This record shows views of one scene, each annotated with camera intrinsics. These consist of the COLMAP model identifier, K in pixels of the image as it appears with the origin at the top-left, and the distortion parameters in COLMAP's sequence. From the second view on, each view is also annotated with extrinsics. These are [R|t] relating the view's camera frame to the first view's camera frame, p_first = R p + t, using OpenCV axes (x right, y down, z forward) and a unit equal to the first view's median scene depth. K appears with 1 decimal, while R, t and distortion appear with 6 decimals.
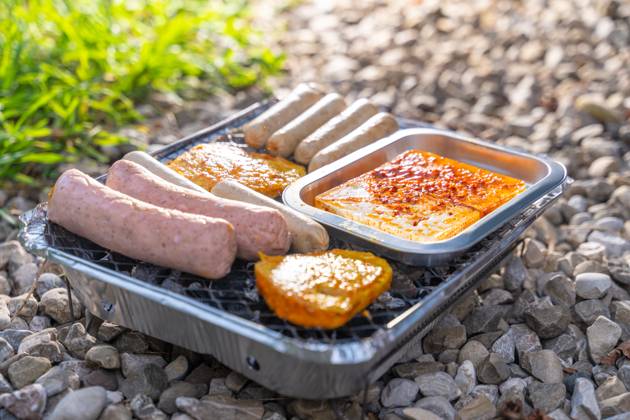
lens RADIAL K [[1167.4, 0, 315.2], [0, 1167.4, 210.8], [0, 0, 1]] dist [0.040491, 0.052973]
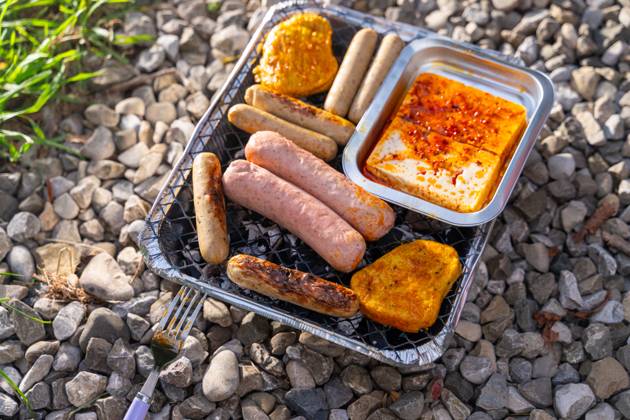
lens RADIAL K [[1101.9, 0, 314.7], [0, 1101.9, 210.6], [0, 0, 1]] dist [0.036563, -0.043191]
pose [[0.980575, -0.176534, 0.085492, -0.159903], [0.111510, 0.860298, 0.497447, -0.591035], [-0.161365, -0.478251, 0.863271, -0.042763]]
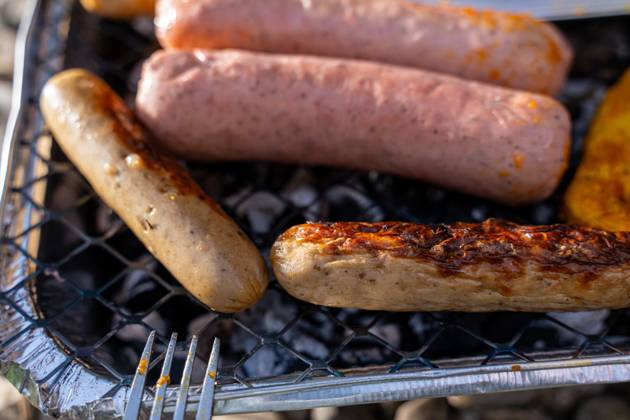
lens RADIAL K [[845.0, 0, 307.7], [0, 845.0, 232.3], [0, 0, 1]] dist [0.043397, 0.016729]
pose [[0.786141, -0.543941, 0.293445, -0.227238], [0.333820, 0.773279, 0.539076, -0.155421], [-0.520141, -0.325832, 0.789485, 0.708544]]
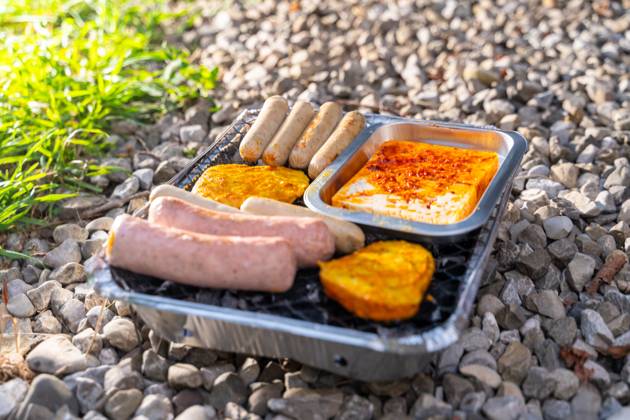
lens RADIAL K [[906.8, 0, 315.3], [0, 906.8, 212.1], [0, 0, 1]] dist [0.009640, 0.010478]
pose [[0.967191, -0.182745, 0.176483, -0.185888], [0.171591, 0.982182, 0.076648, -0.073772], [-0.187346, -0.043851, 0.981315, 0.139287]]
